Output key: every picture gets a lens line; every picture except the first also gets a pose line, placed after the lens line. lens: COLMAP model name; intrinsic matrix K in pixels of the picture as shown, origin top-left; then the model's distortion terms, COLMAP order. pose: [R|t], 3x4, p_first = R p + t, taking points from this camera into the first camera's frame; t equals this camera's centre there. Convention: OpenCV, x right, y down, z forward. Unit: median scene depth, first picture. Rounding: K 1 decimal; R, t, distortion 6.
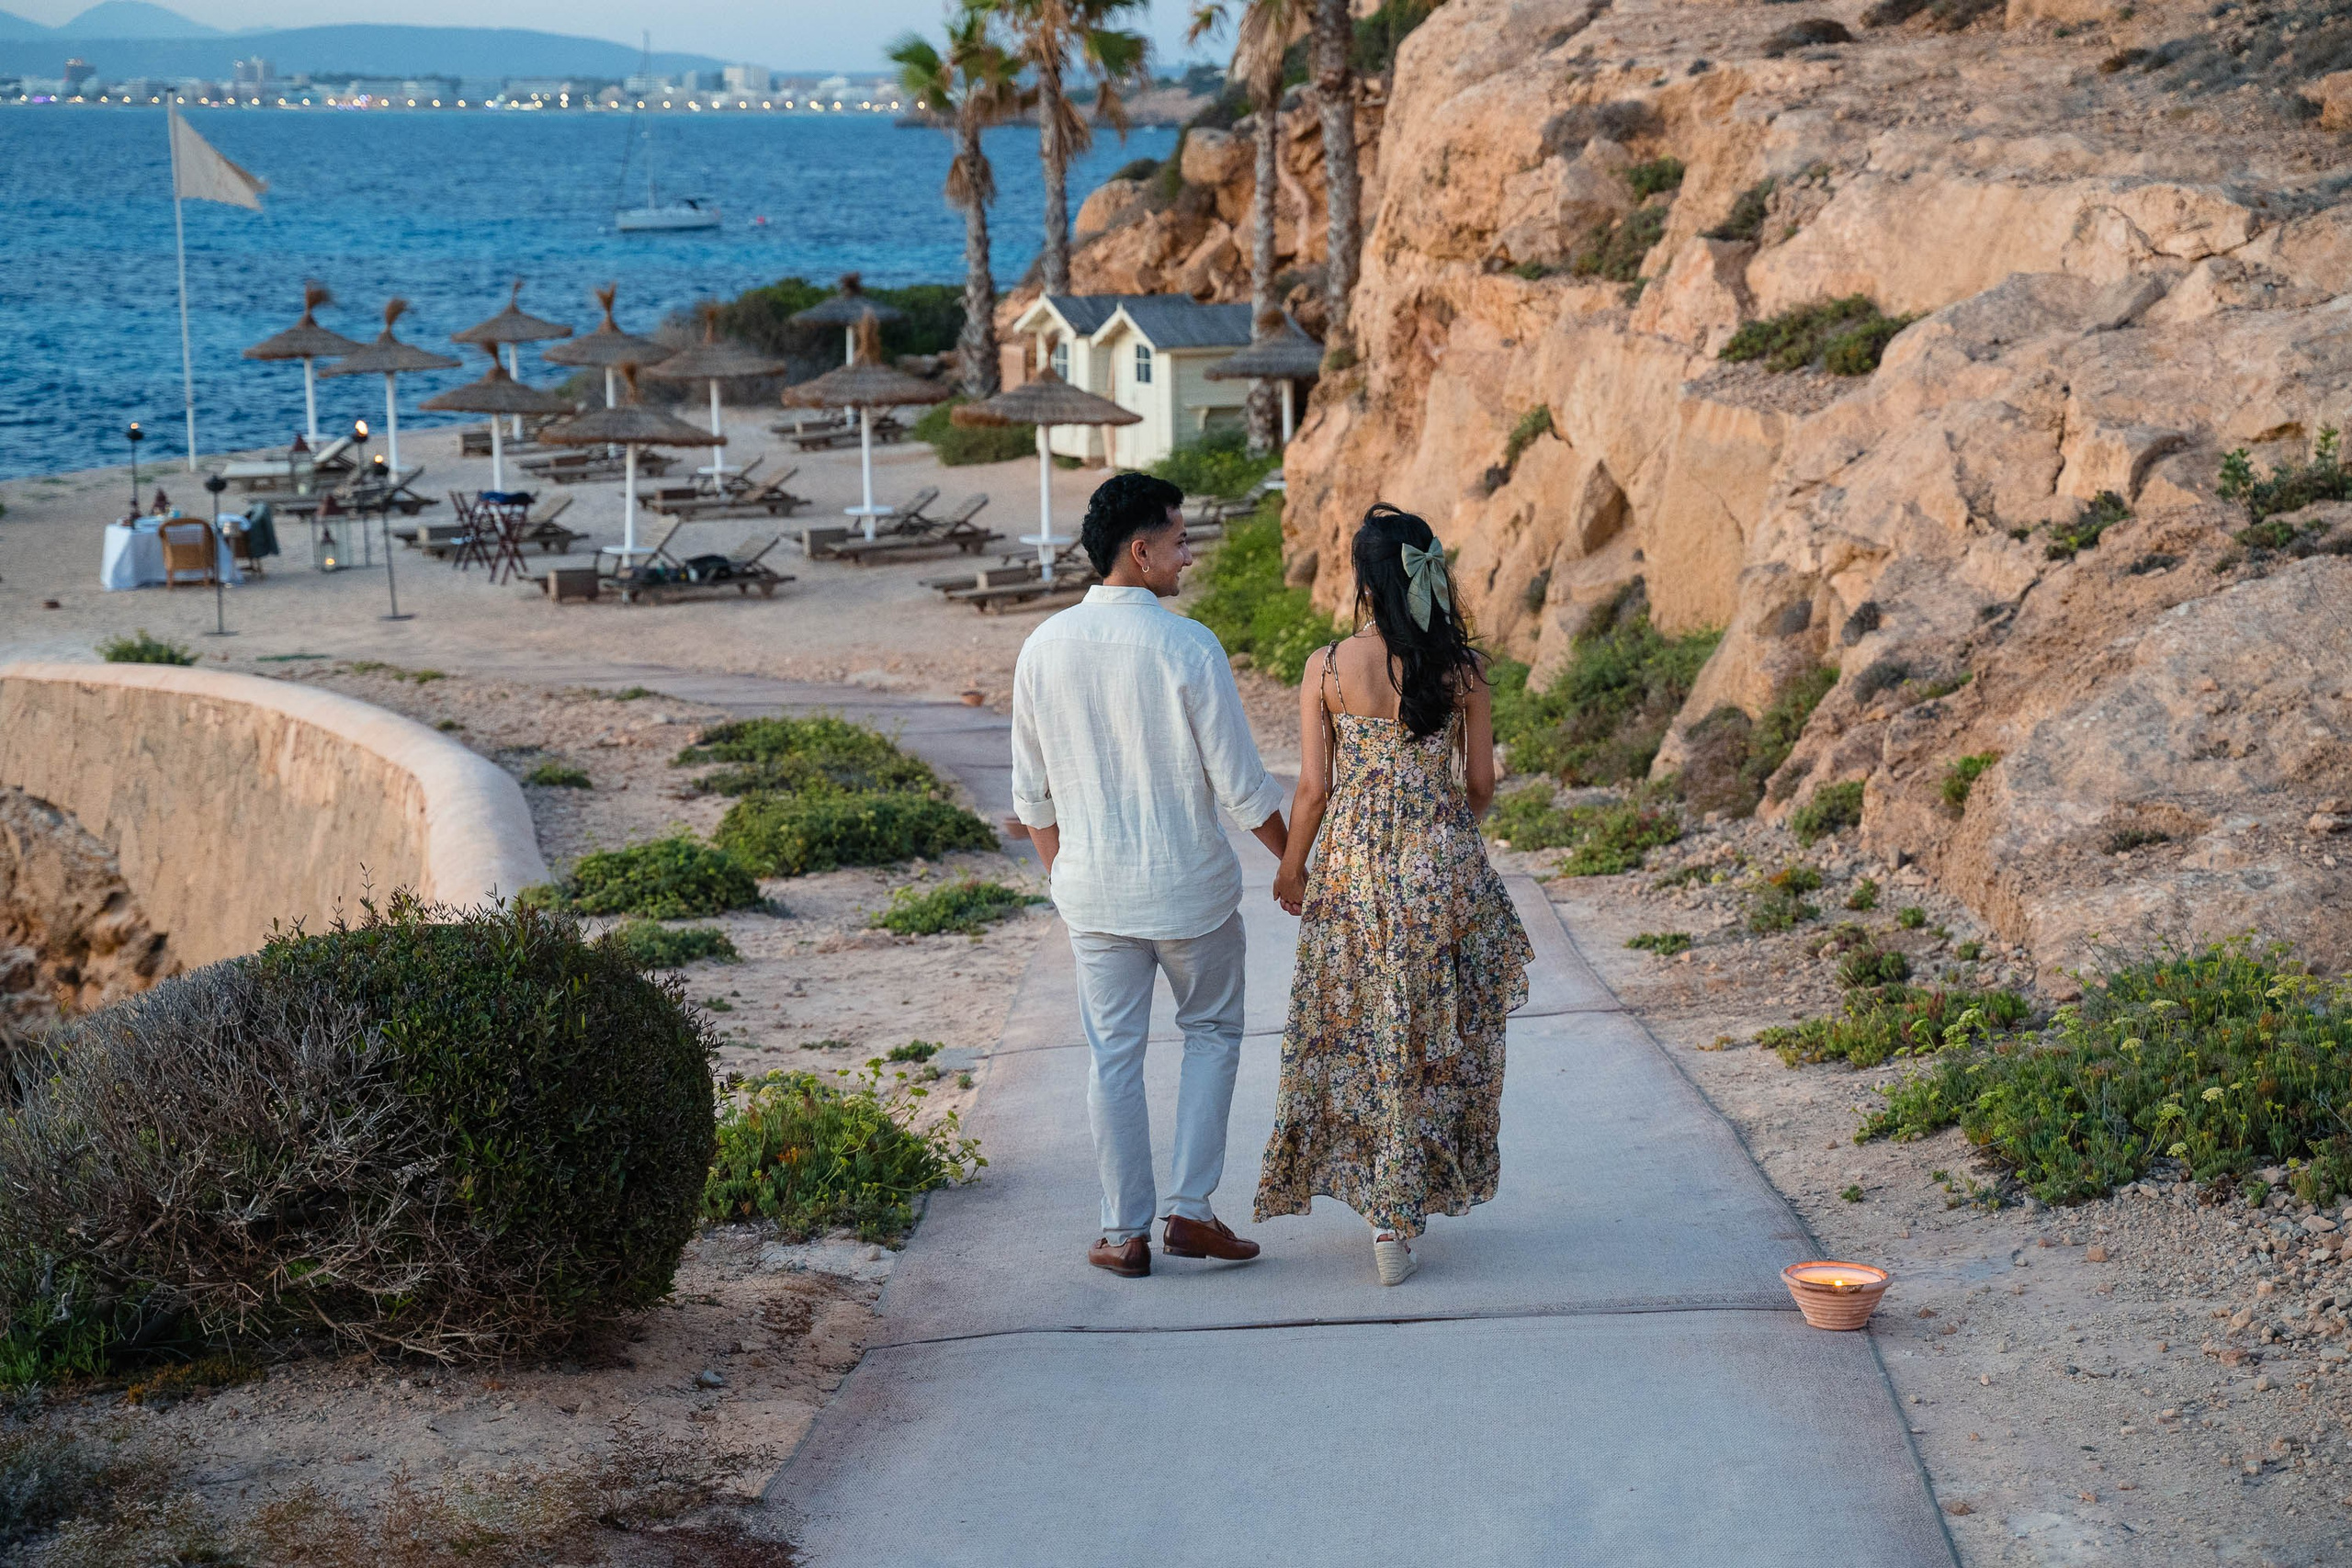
lens RADIAL K [[3986.0, 0, 1175.7], [0, 3986.0, 715.5], [0, 0, 1]] dist [0.565021, -0.028282]
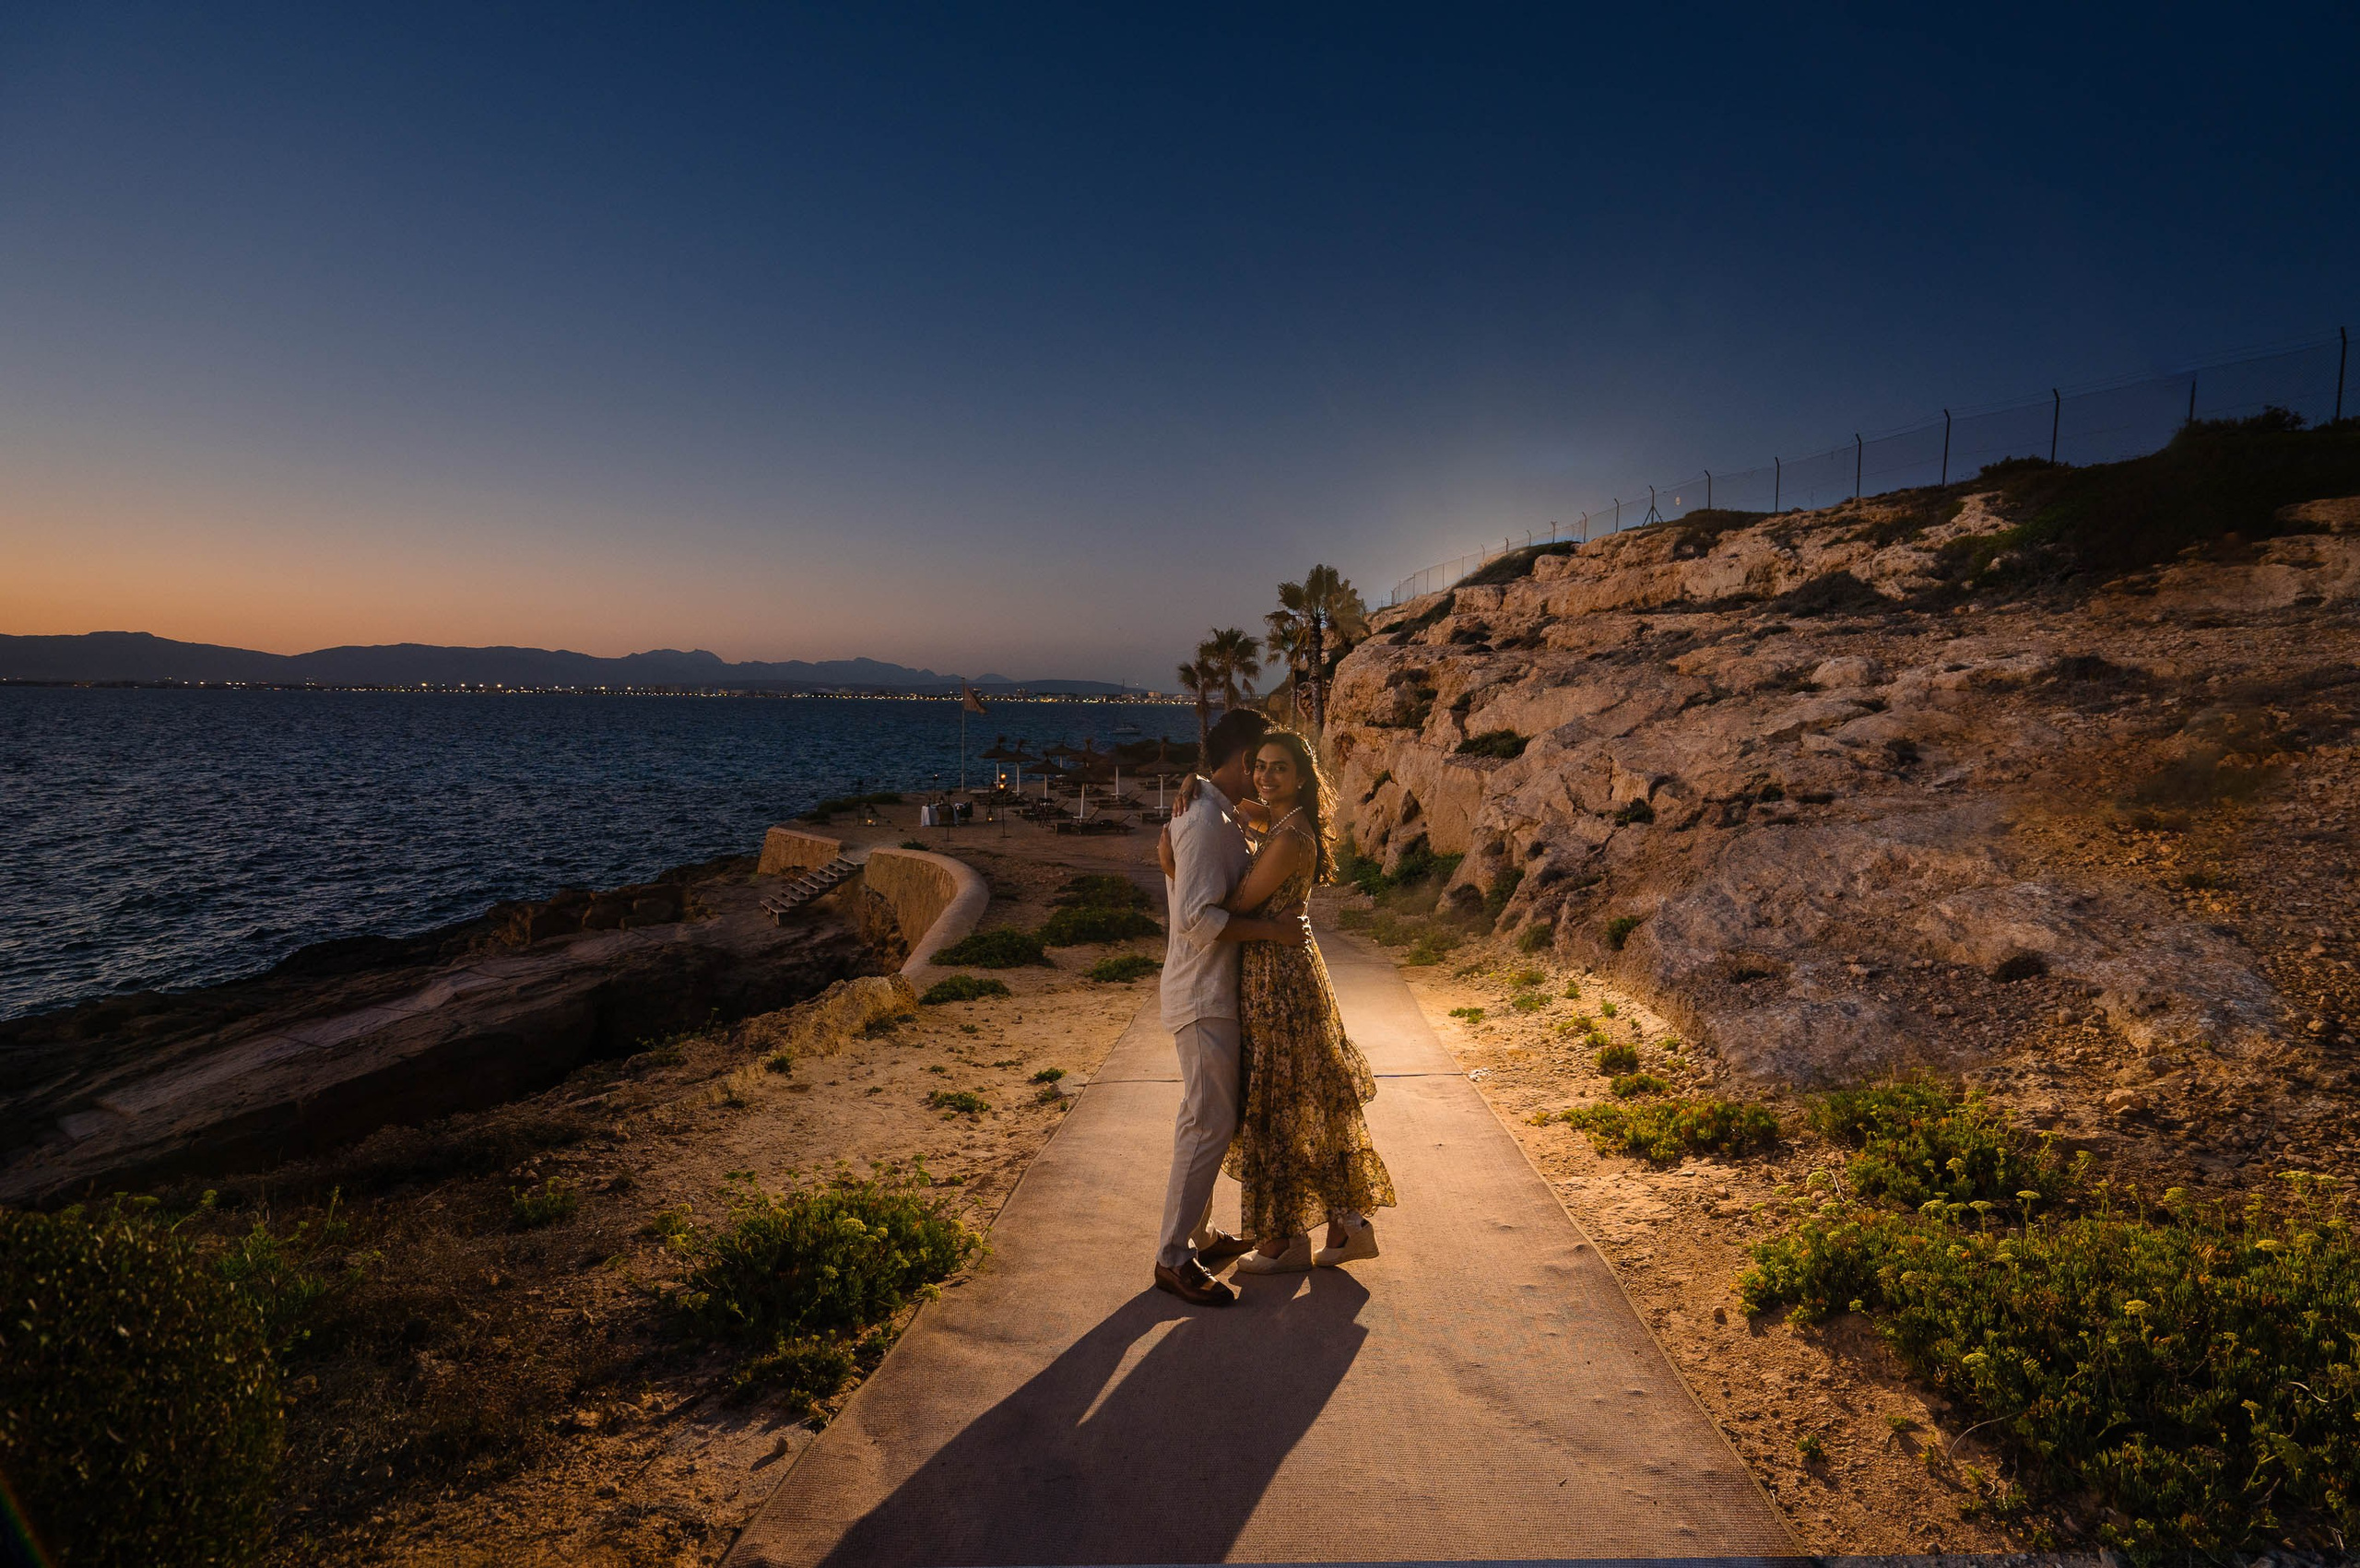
lens RADIAL K [[2872.5, 0, 1180.0], [0, 2872.5, 784.0], [0, 0, 1]] dist [0.015005, 0.034936]
pose [[0.999451, 0.033144, -0.000235, -0.046525], [-0.033129, 0.998755, -0.037297, 0.009516], [-0.001001, 0.037284, 0.999304, -0.906008]]
